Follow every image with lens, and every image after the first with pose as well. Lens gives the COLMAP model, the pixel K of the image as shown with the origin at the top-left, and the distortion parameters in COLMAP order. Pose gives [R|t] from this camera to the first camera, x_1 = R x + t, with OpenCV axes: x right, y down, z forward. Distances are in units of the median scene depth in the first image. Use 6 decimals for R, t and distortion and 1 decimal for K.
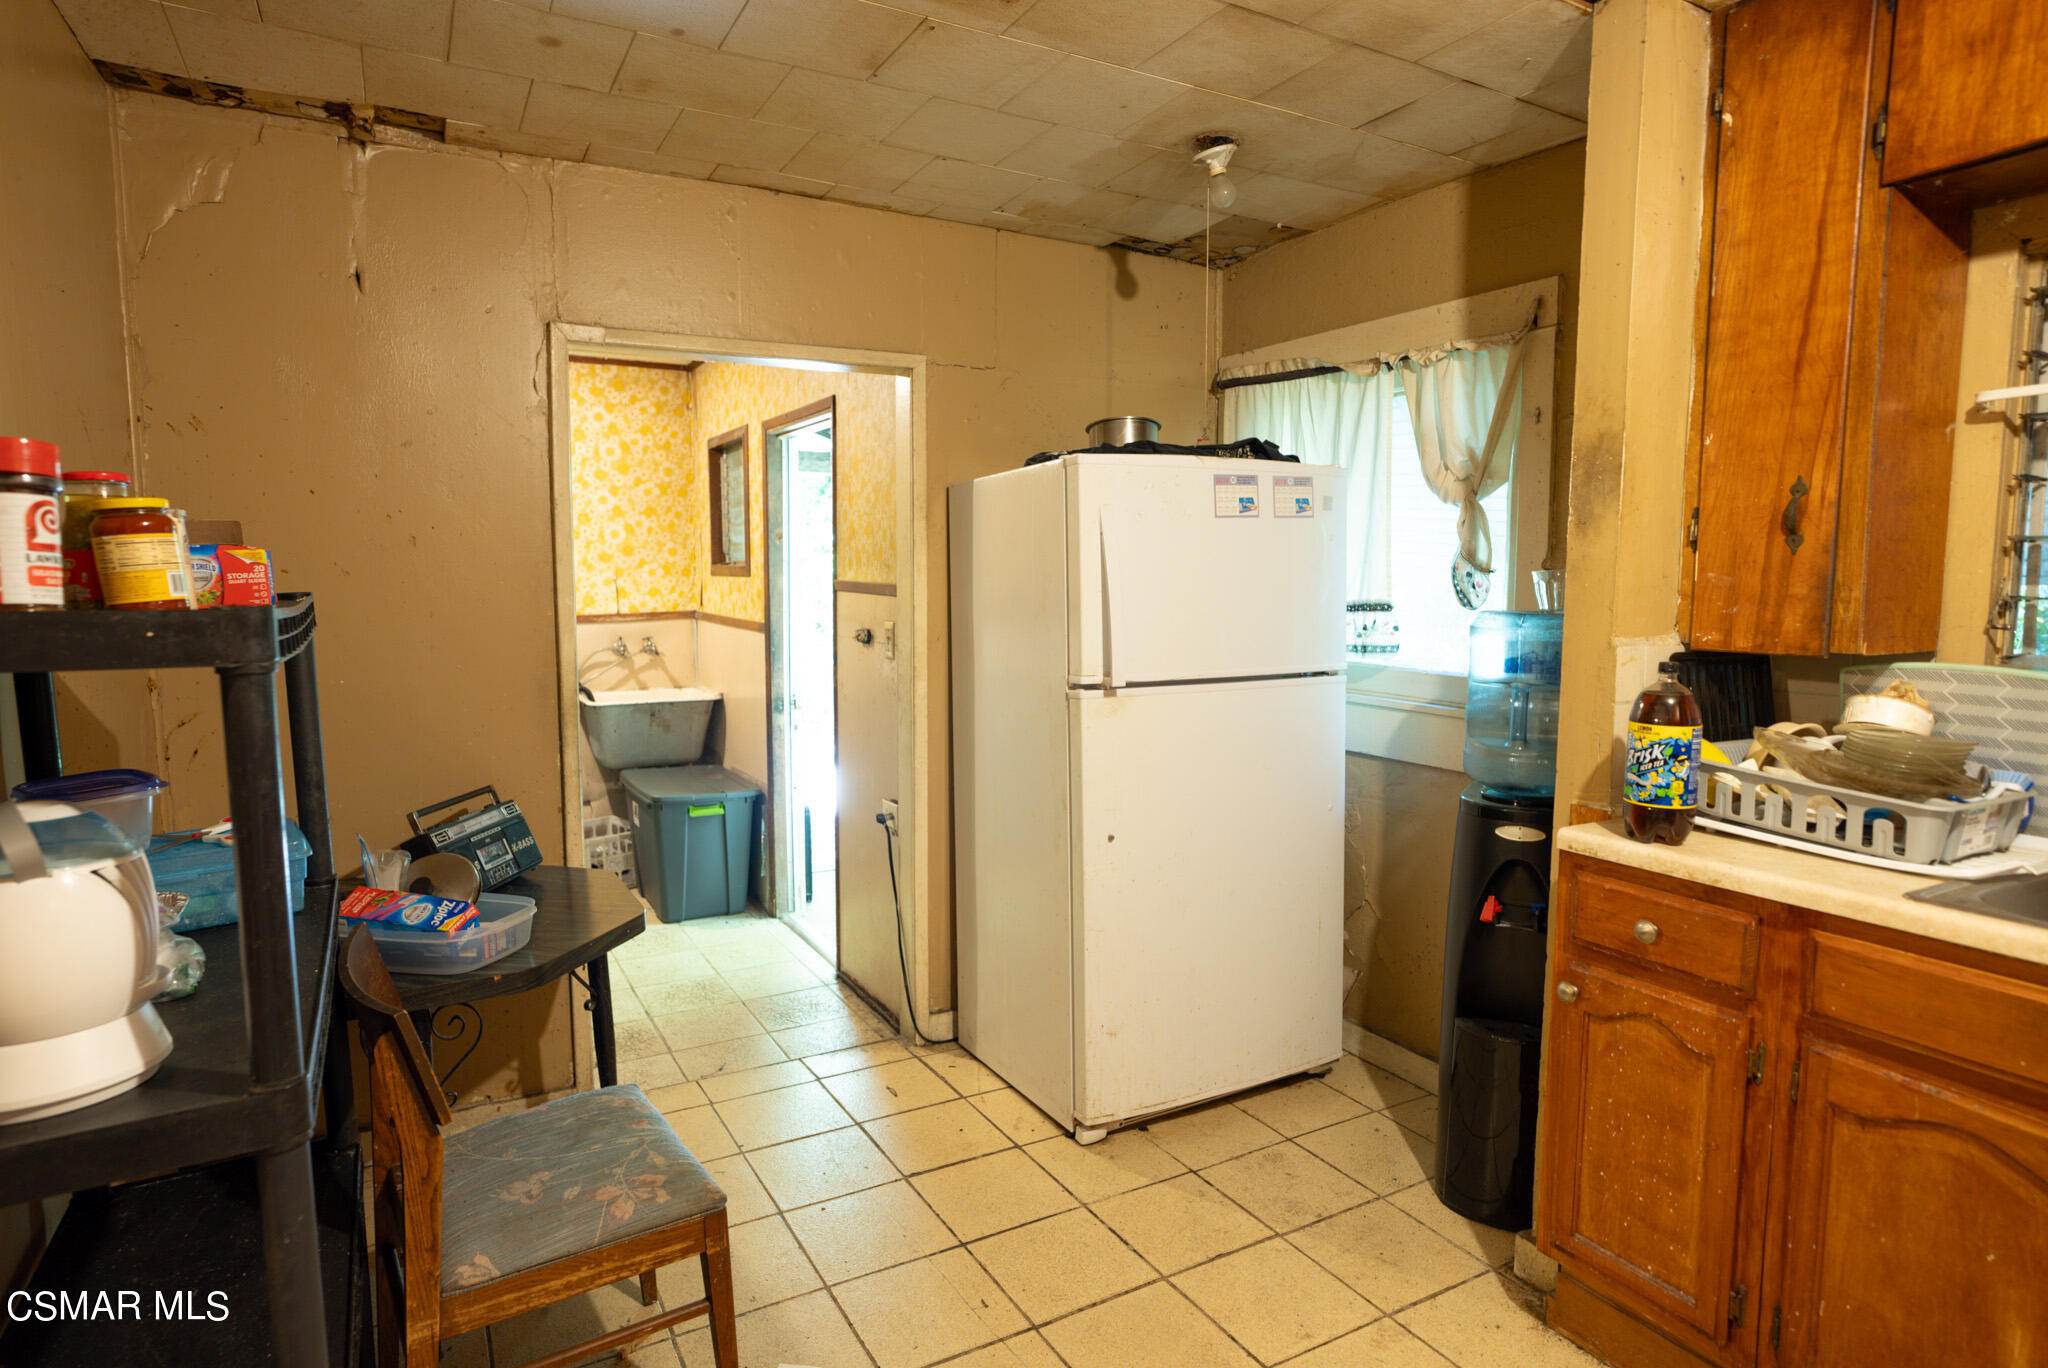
lens RADIAL K [[1117.0, 0, 1004.6], [0, 1117.0, 681.1], [0, 0, 1]] dist [-0.040612, 0.029369]
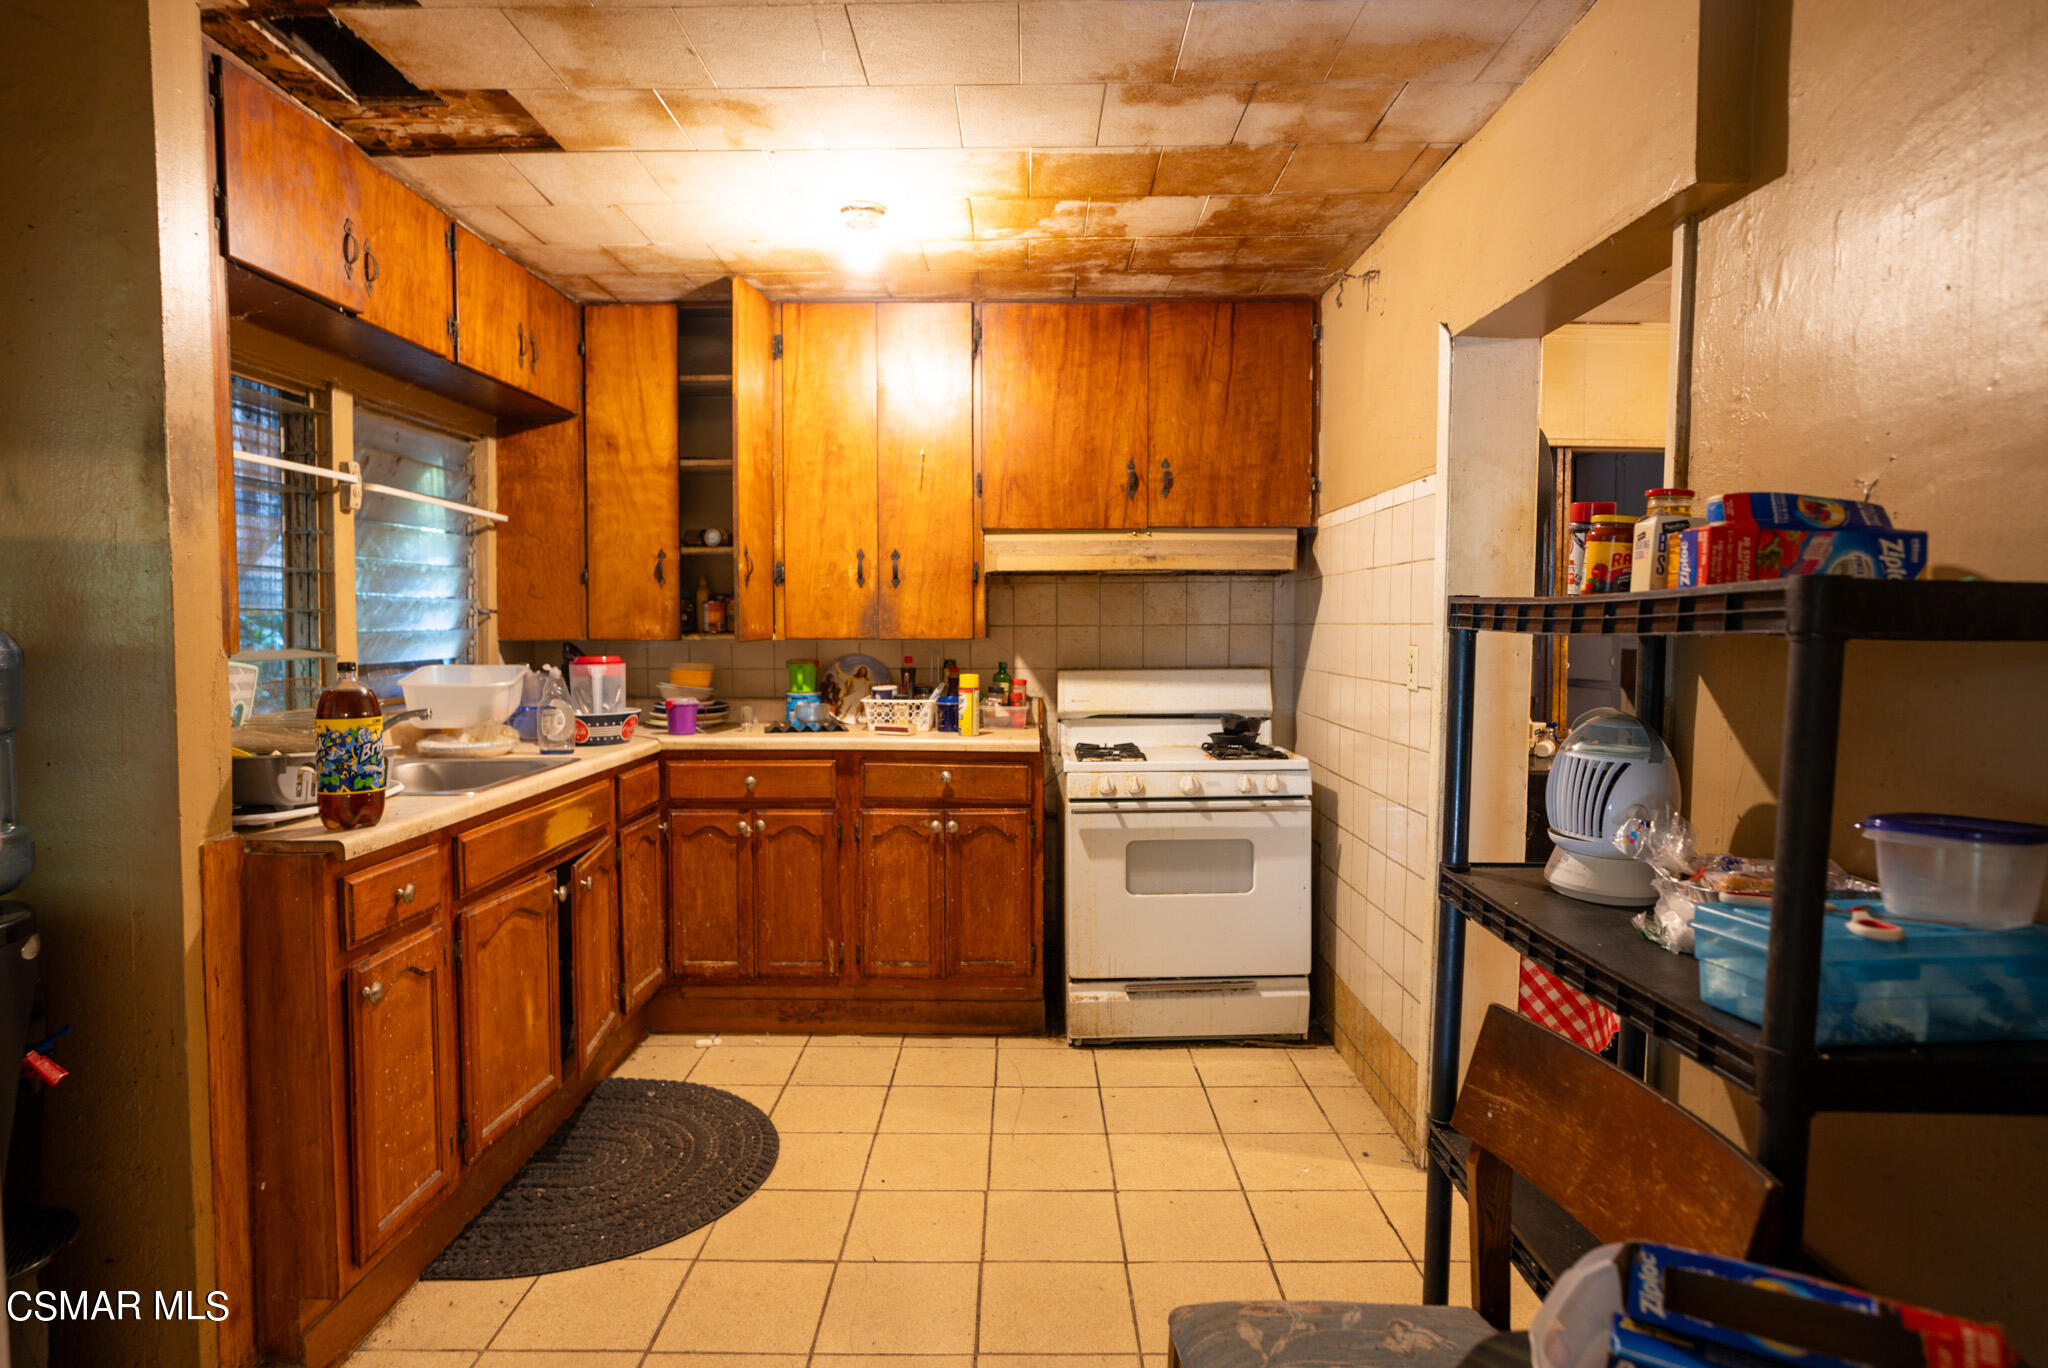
lens RADIAL K [[1117.0, 0, 1004.6], [0, 1117.0, 681.1], [0, 0, 1]] dist [-0.040612, 0.029369]
pose [[-0.864040, -0.027757, 0.502657, -0.514232], [0.047583, 0.989506, 0.136434, -0.116447], [-0.501169, 0.141802, -0.853652, 1.607146]]
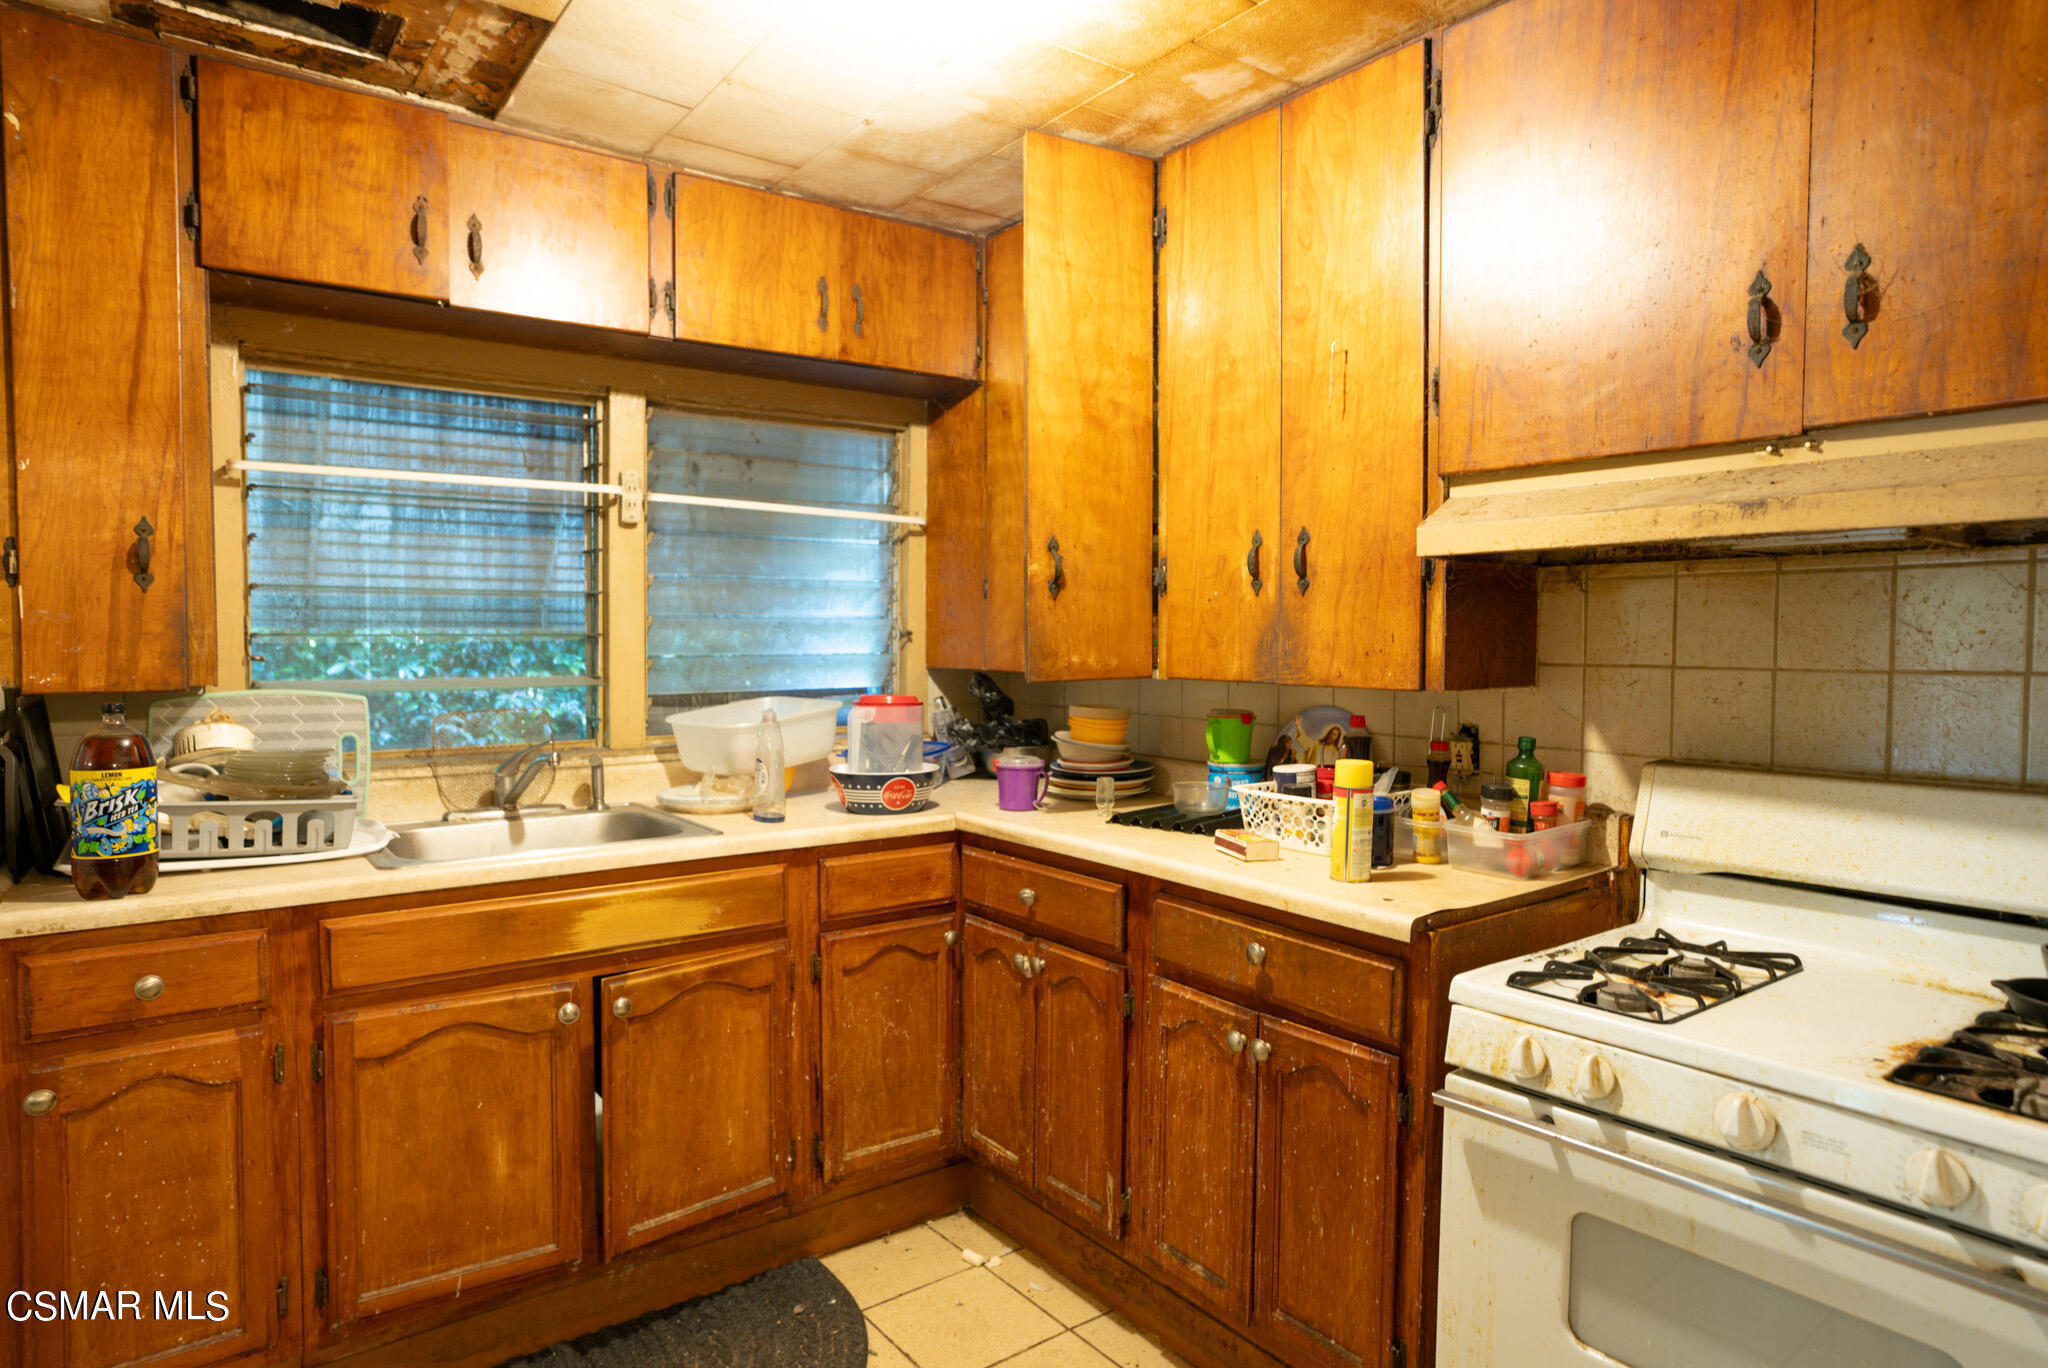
lens RADIAL K [[1159.0, 0, 1028.0], [0, 1159.0, 679.1], [0, 0, 1]] dist [-0.050005, 0.033559]
pose [[-0.134864, -0.041855, 0.989980, -0.461189], [0.092116, 0.994251, 0.054584, -0.018248], [-0.986573, 0.098554, -0.130233, 0.354214]]
